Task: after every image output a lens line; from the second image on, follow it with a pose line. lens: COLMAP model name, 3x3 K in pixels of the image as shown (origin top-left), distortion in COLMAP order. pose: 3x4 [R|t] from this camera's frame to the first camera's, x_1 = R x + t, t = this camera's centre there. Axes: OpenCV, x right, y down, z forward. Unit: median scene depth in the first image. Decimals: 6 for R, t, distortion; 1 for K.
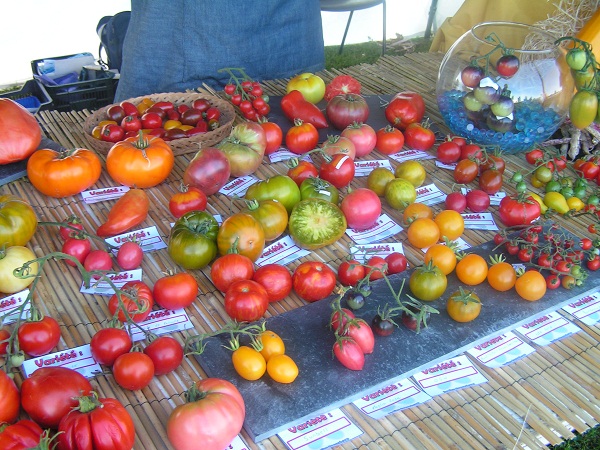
lens RADIAL K [[678.7, 0, 277.7], [0, 678.7, 226.9], [0, 0, 1]] dist [-0.188939, 0.362515]
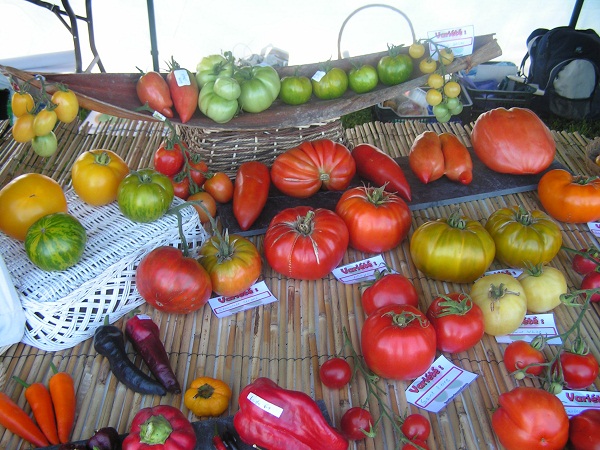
lens RADIAL K [[678.7, 0, 277.7], [0, 678.7, 226.9], [0, 0, 1]] dist [-0.188939, 0.362515]
pose [[0.852984, 0.267893, -0.447942, -0.191294], [-0.269638, 0.961010, 0.061282, 0.012526], [0.446894, 0.068510, 0.891960, -0.035300]]
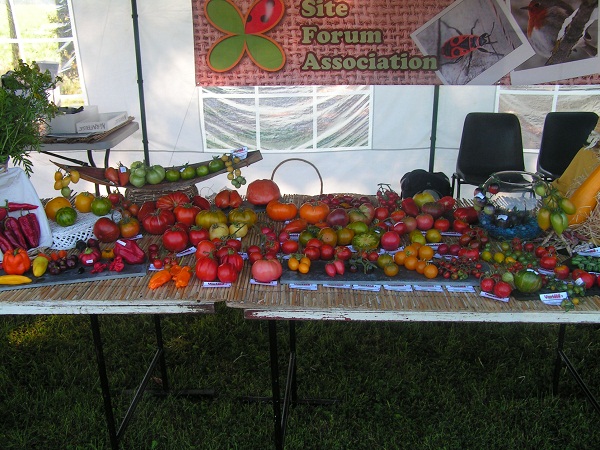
lens RADIAL K [[678.7, 0, 277.7], [0, 678.7, 226.9], [0, 0, 1]] dist [-0.188939, 0.362515]
pose [[0.828213, 0.127894, -0.545624, 0.711248], [-0.263750, 0.947999, -0.178142, 0.291849], [0.494468, 0.291448, 0.818877, -0.677652]]
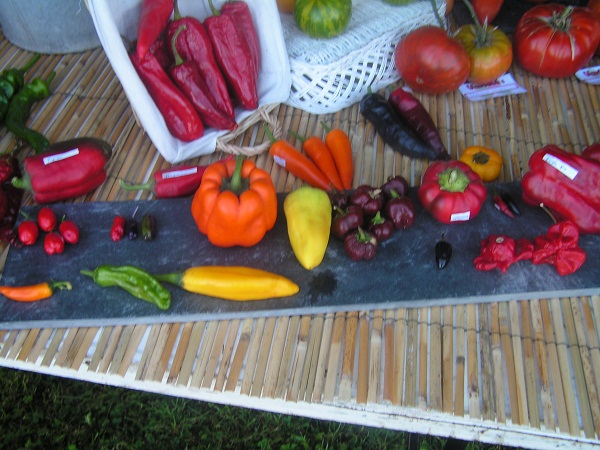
lens RADIAL K [[678.7, 0, 277.7], [0, 678.7, 226.9], [0, 0, 1]] dist [-0.188939, 0.362515]
pose [[0.769804, 0.449590, -0.453068, -0.287641], [-0.351244, 0.891072, 0.287435, 0.127880], [0.532944, -0.062131, 0.843867, -0.138447]]
